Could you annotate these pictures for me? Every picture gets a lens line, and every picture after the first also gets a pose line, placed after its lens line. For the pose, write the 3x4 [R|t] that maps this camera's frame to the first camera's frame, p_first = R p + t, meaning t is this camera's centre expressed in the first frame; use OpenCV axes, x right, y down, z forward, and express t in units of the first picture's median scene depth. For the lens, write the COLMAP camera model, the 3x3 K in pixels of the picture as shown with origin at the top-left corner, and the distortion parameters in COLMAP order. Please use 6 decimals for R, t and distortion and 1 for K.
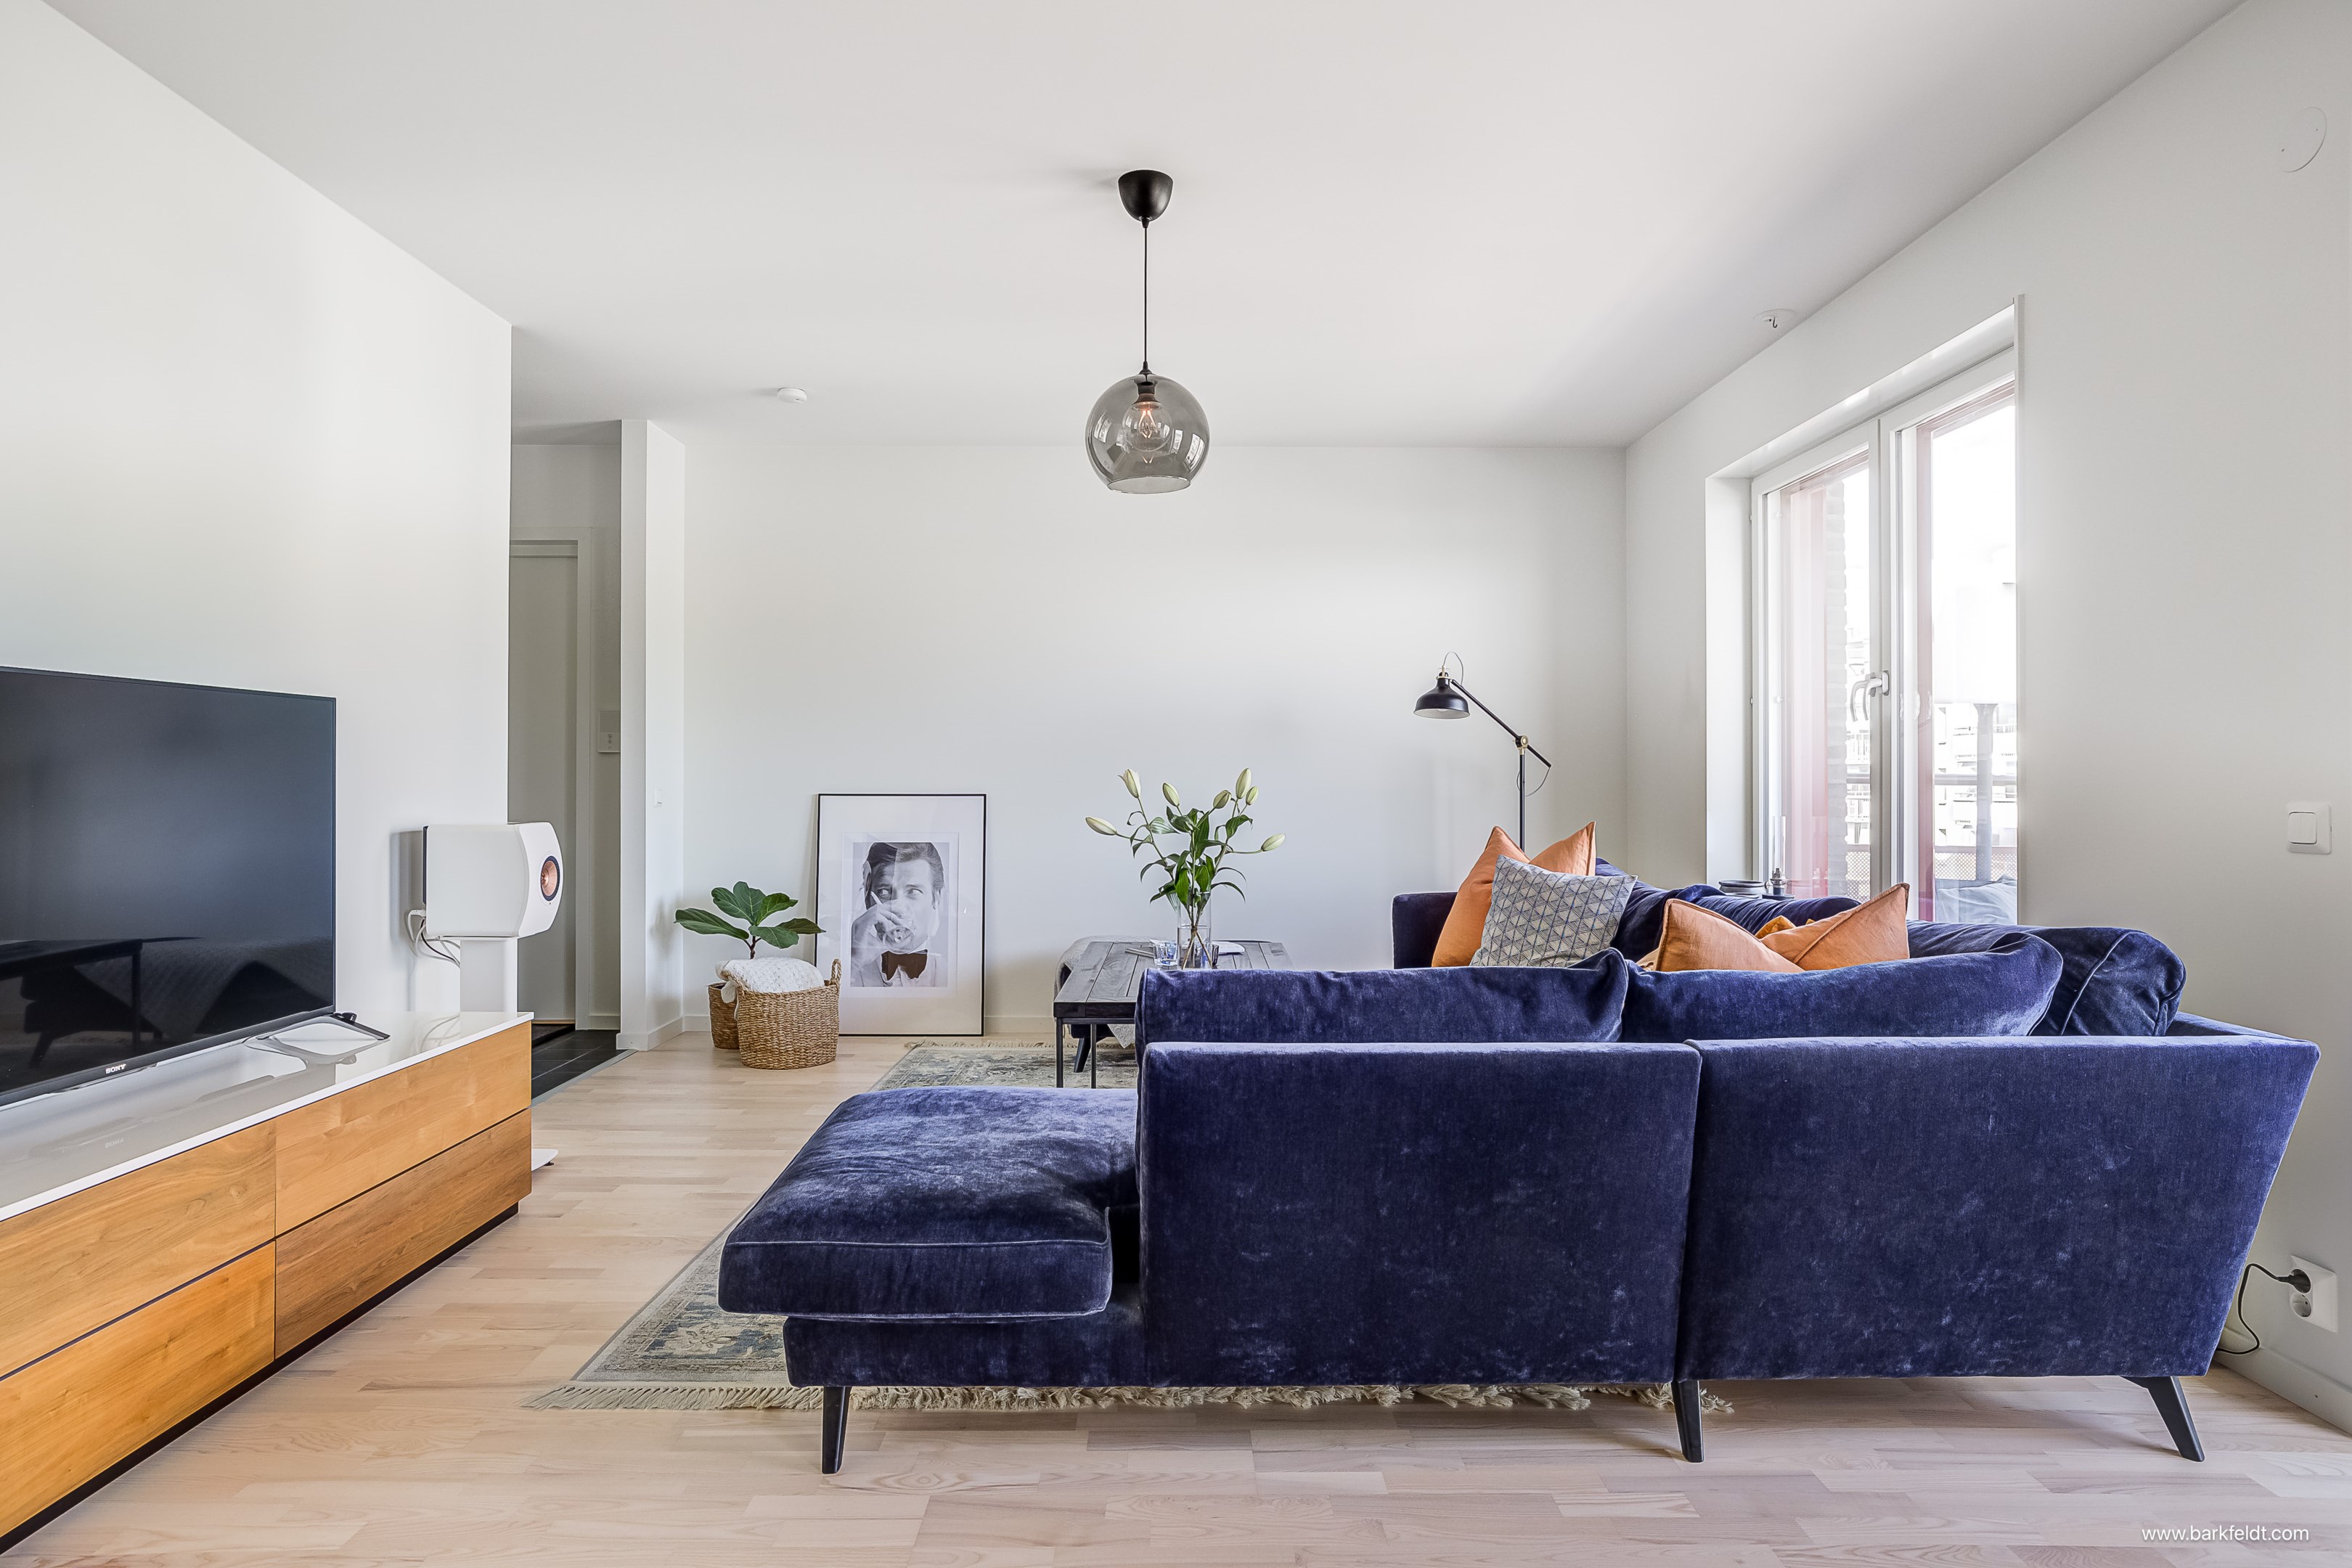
lens RADIAL K [[1336.9, 0, 1189.8], [0, 1336.9, 769.4], [0, 0, 1]] dist [-0.018752, 0.015775]
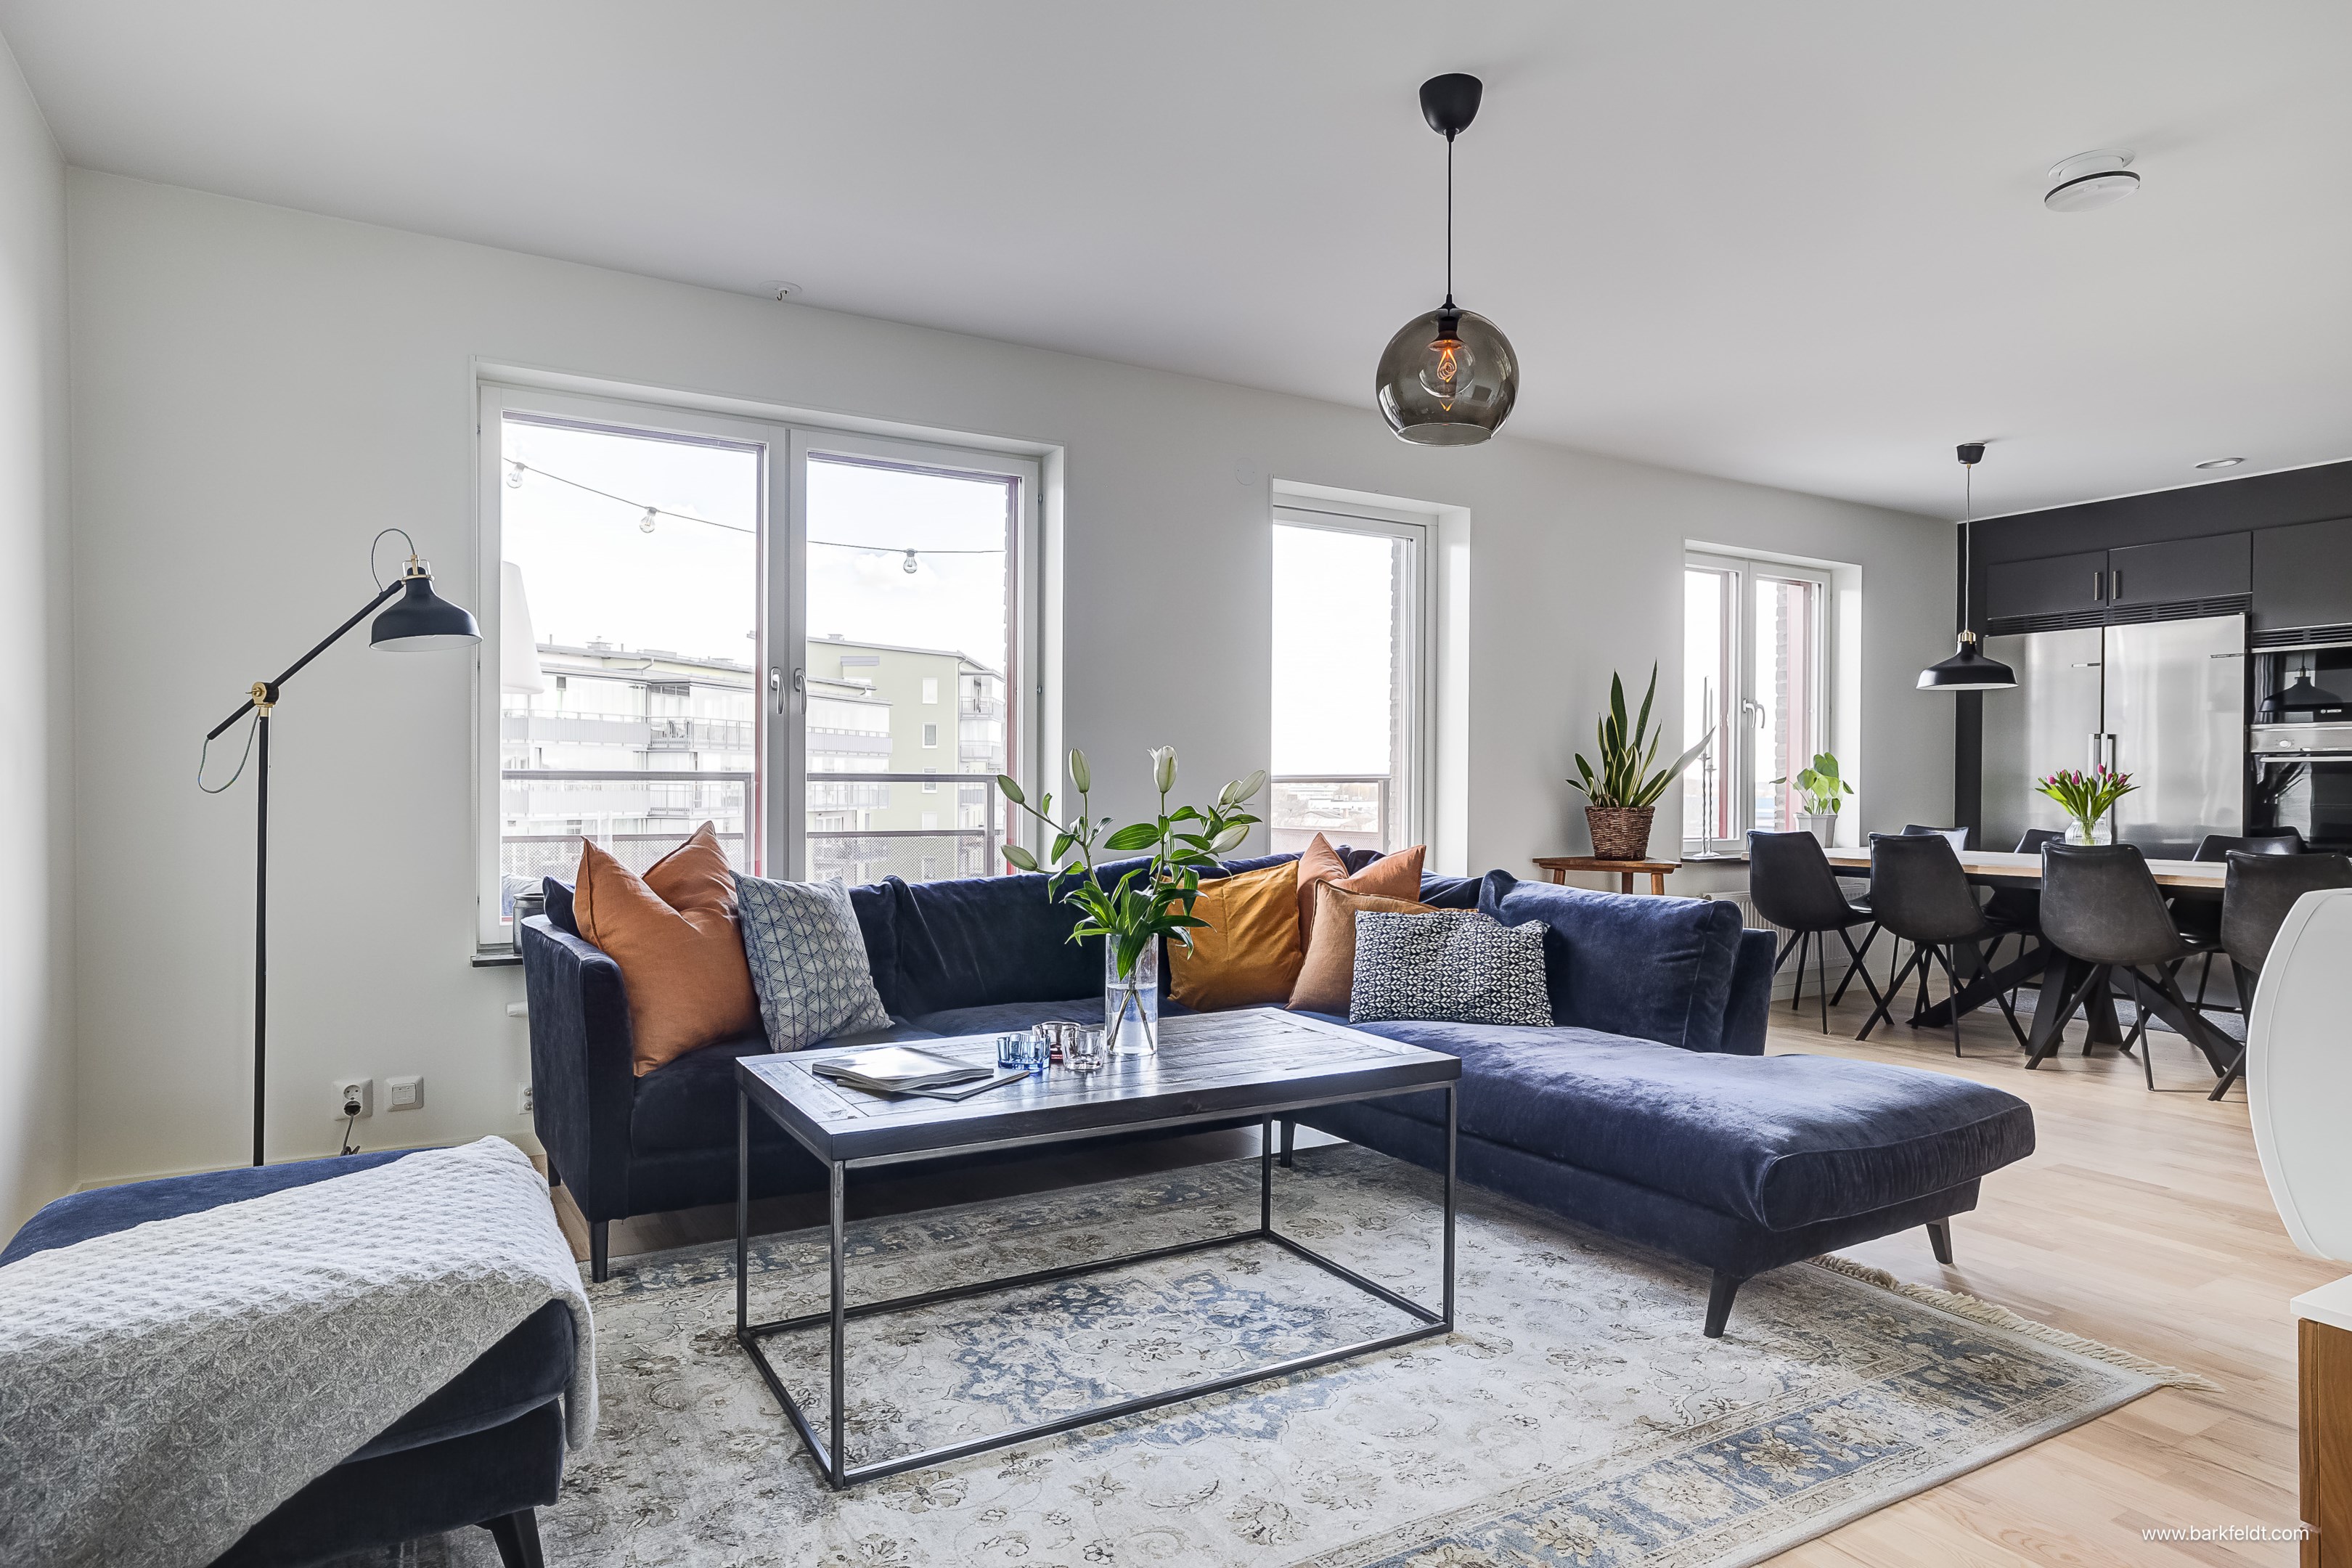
lens RADIAL K [[1336.9, 0, 1203.6], [0, 1336.9, 789.5], [0, 0, 1]] dist [-0.018752, 0.015775]
pose [[-0.502542, -0.004724, 0.864540, -0.953427], [-0.010797, 0.999941, -0.000812, 0.033409], [-0.864485, -0.009743, -0.502564, 2.096262]]
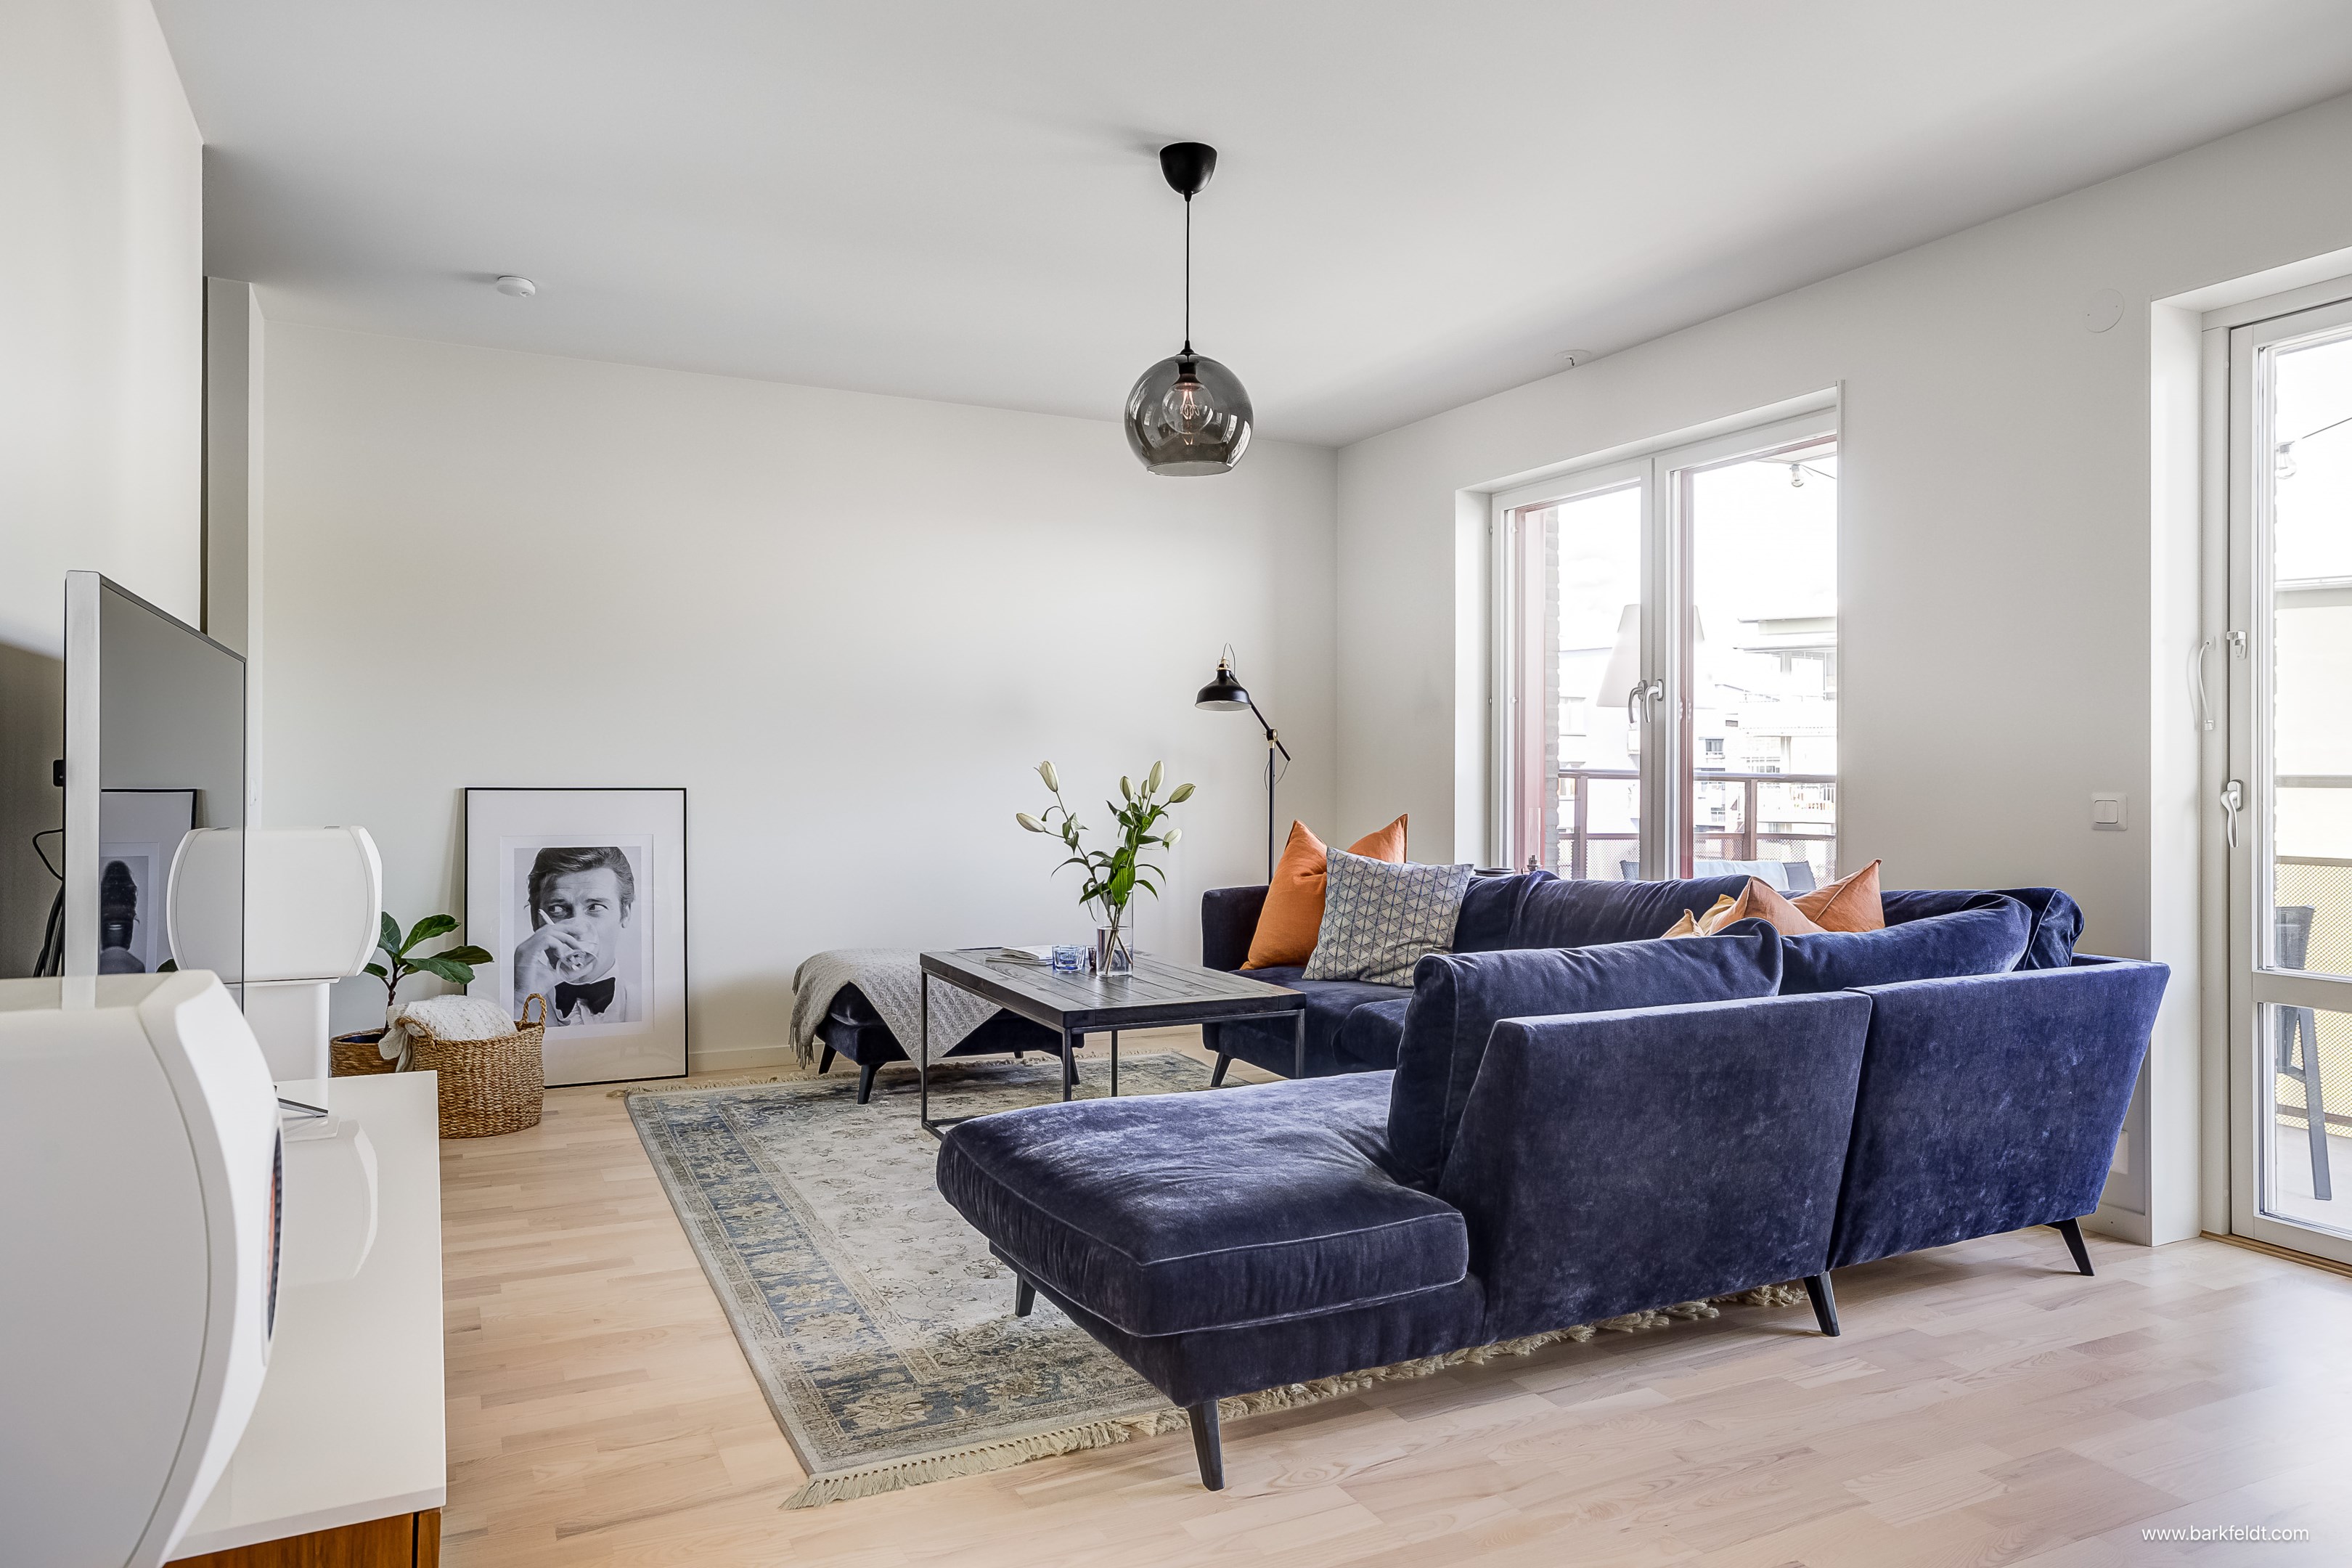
lens RADIAL K [[1511.6, 0, 1210.2], [0, 1511.6, 759.9], [0, 0, 1]] dist [-0.003620, 0.012780]
pose [[0.894142, 0.007707, 0.447717, -0.674238], [-0.007825, 0.999968, -0.001586, -0.000089], [-0.447715, -0.002086, 0.894174, 0.017673]]
